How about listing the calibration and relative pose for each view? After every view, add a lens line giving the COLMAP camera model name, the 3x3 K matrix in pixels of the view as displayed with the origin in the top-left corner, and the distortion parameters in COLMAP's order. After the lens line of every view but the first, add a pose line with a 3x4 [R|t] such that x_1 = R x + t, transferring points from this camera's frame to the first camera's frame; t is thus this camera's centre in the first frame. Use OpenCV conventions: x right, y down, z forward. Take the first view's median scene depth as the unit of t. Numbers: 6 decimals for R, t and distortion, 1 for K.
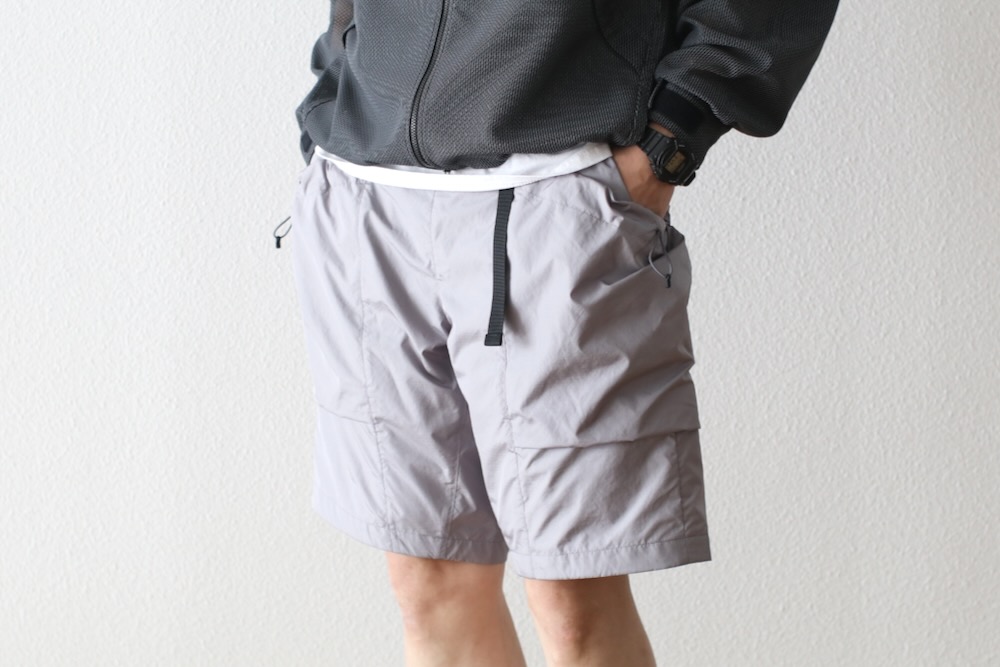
lens RADIAL K [[2409.6, 0, 498.6], [0, 2409.6, 305.9], [0, 0, 1]] dist [-0.068979, 0.000000]
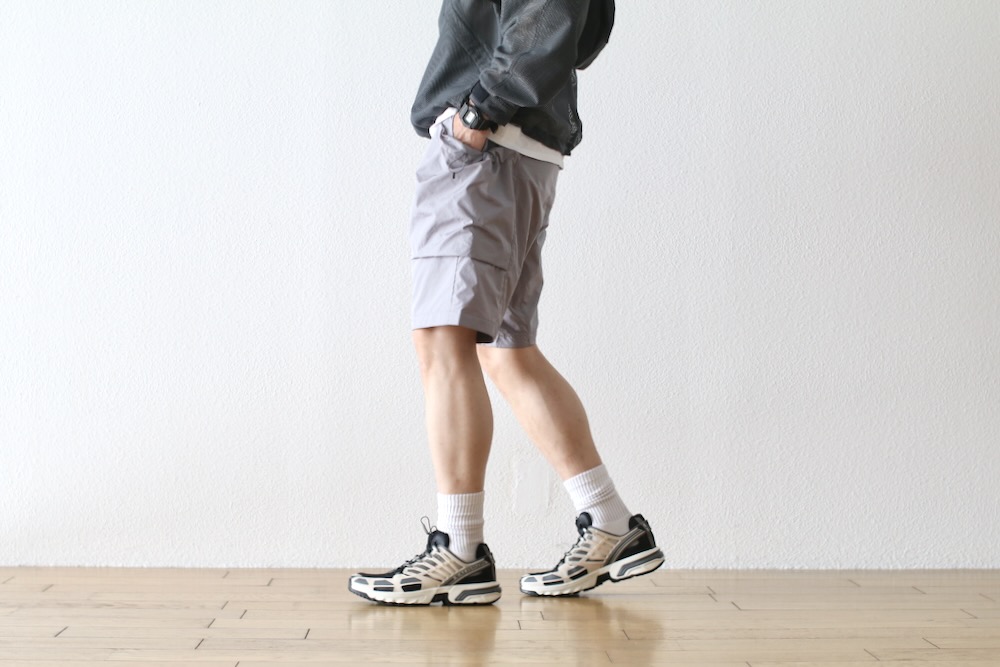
lens RADIAL K [[2409.6, 0, 505.6], [0, 2409.6, 331.8], [0, 0, 1]] dist [-0.068979, 0.000000]
pose [[0.999928, 0.011944, -0.000998, 0.009610], [-0.011985, 0.997482, -0.069894, 0.197560], [0.000161, 0.069901, 0.997554, -0.873907]]
